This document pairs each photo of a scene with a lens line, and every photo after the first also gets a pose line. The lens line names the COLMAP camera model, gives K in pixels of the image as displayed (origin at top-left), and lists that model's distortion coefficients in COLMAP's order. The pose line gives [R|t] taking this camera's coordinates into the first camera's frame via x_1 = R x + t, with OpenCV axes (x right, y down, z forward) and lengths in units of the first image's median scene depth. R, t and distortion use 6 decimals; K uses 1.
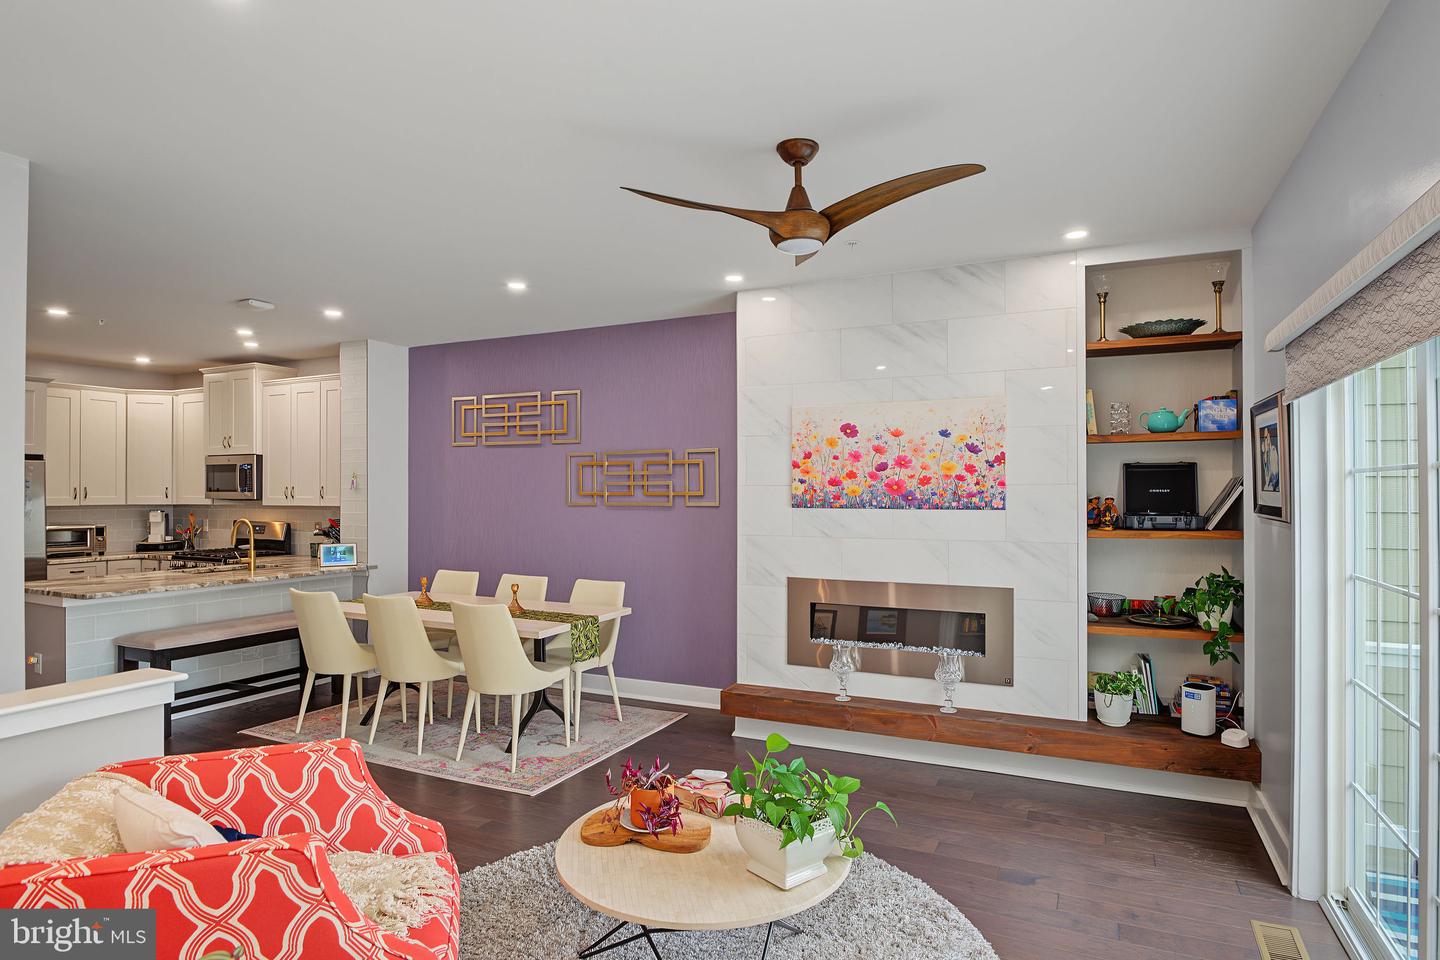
lens RADIAL K [[765.9, 0, 721.3], [0, 765.9, 485.8], [0, 0, 1]] dist [-0.012447, -0.006411]
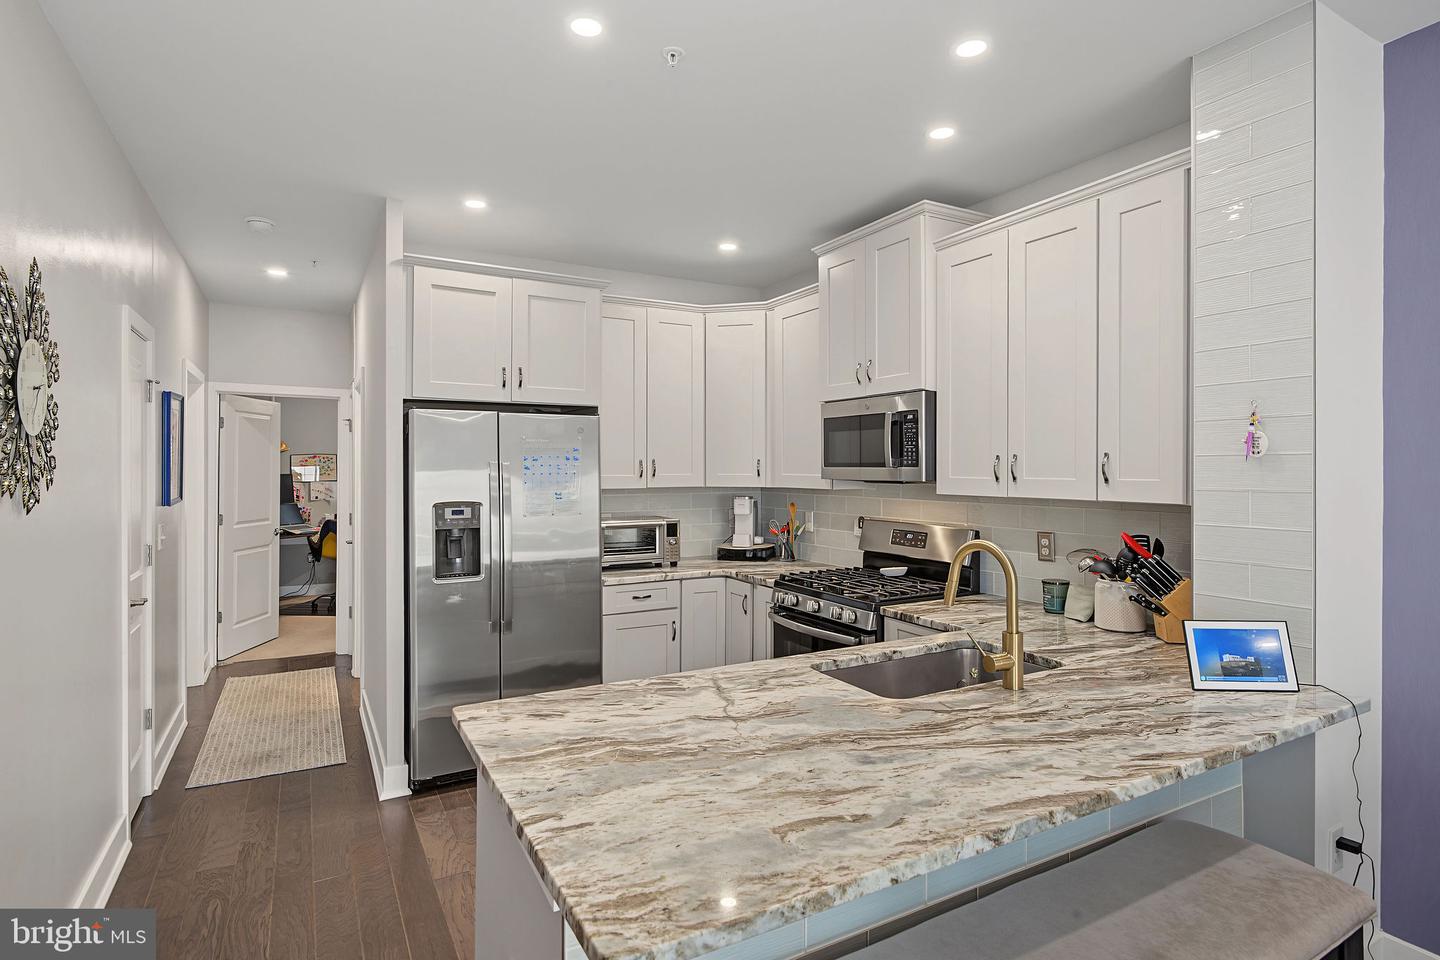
lens RADIAL K [[739.7, 0, 737.3], [0, 739.7, 471.0], [0, 0, 1]] dist [-0.011148, -0.000153]
pose [[0.828978, 0.005247, -0.559257, -0.515465], [0.000120, 0.999954, 0.009559, 0.006949], [0.559281, -0.007991, 0.828939, 0.621750]]
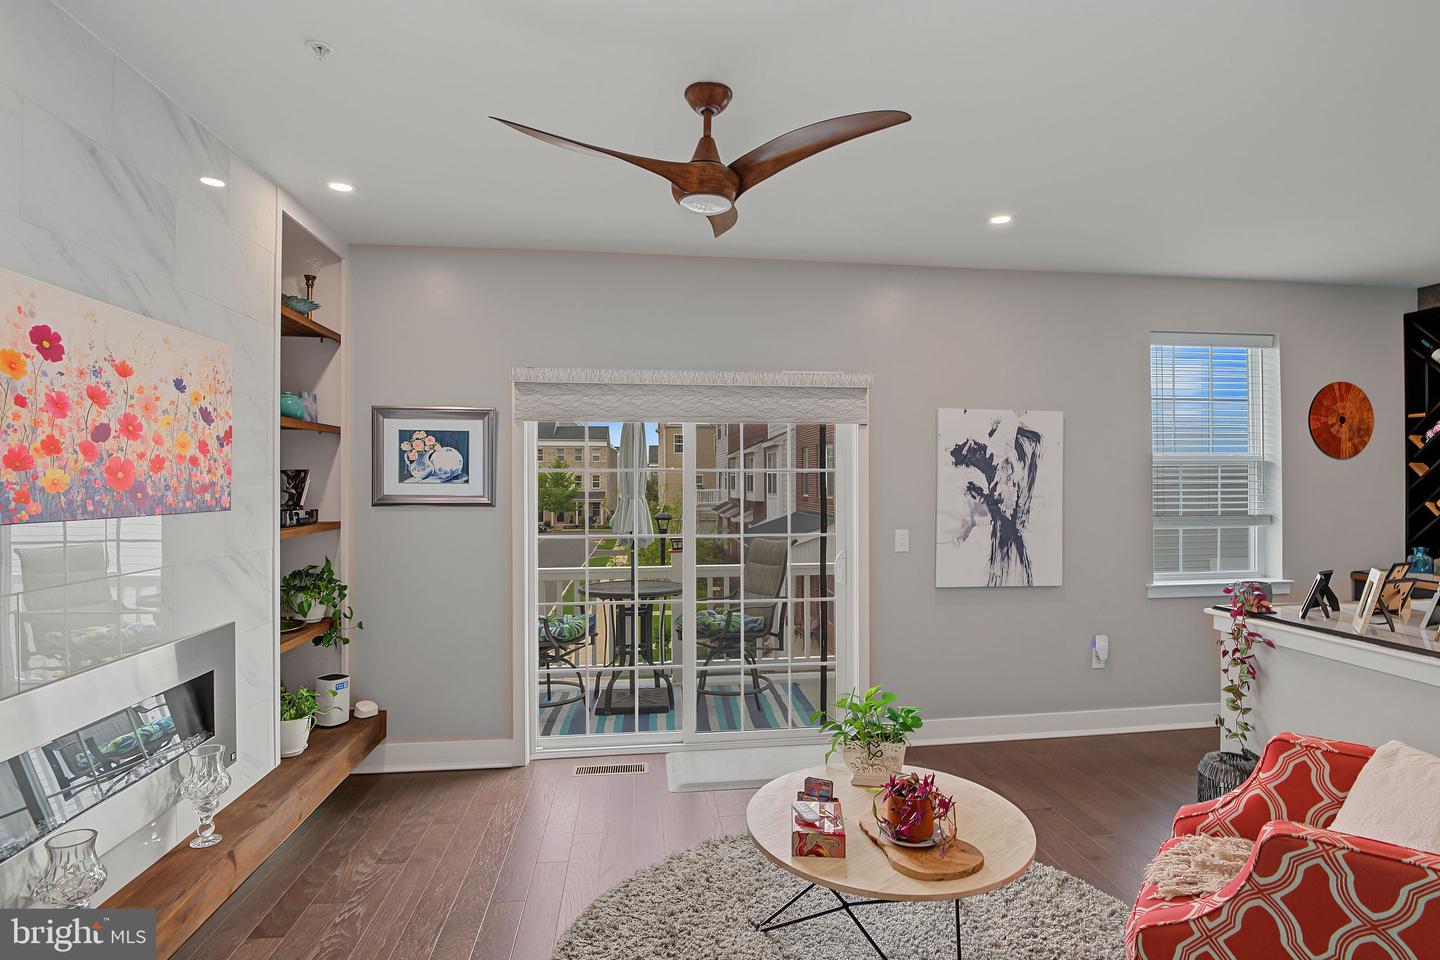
lens RADIAL K [[715.1, 0, 748.5], [0, 715.1, 476.6], [0, 0, 1]] dist [-0.022617, -0.003925]
pose [[-0.558575, 0.009924, 0.829394, -0.282024], [-0.001627, 0.999913, -0.013060, 0.006025], [-0.829452, -0.008645, -0.558511, 0.655401]]
